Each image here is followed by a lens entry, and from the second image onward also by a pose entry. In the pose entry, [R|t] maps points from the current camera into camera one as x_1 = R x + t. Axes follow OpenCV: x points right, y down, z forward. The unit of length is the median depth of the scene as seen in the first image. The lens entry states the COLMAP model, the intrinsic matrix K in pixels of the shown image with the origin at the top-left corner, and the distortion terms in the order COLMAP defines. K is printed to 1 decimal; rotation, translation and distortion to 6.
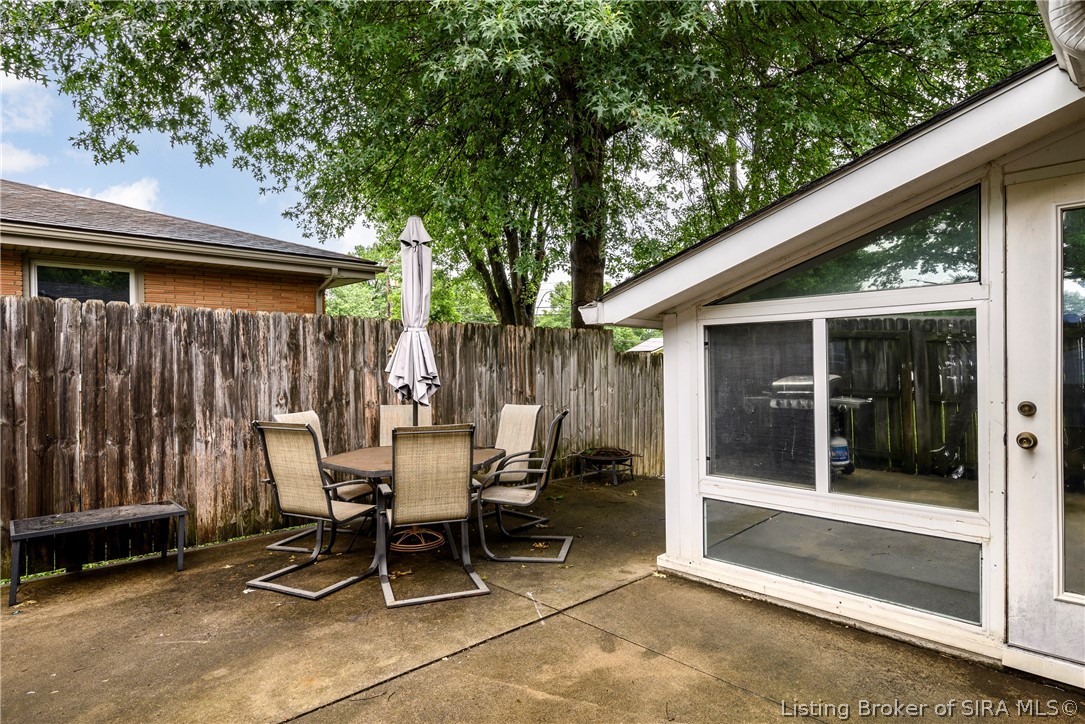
lens RADIAL K [[575.8, 0, 540.8], [0, 575.8, 362.2], [0, 0, 1]] dist [-0.000463, 0.000744]
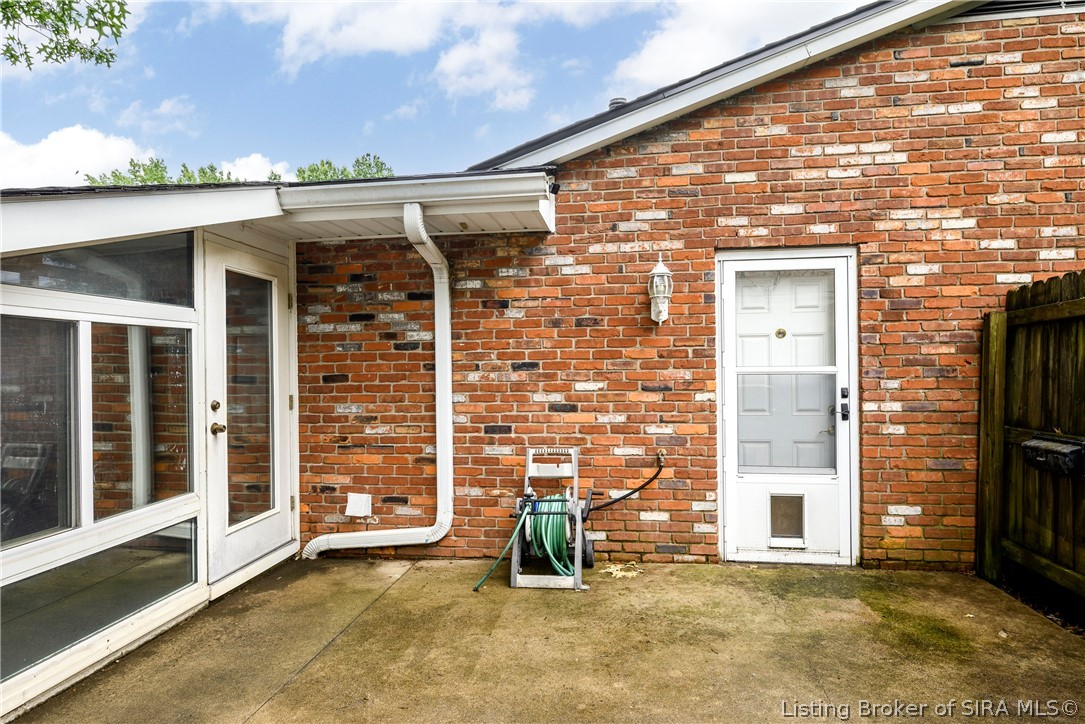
lens RADIAL K [[575.8, 0, 543.6], [0, 575.8, 375.0], [0, 0, 1]] dist [-0.000463, 0.000744]
pose [[-0.603254, 0.006522, 0.797522, -0.648911], [0.016949, 0.999846, 0.004644, 0.011782], [-0.797369, 0.016319, -0.603272, 1.065769]]
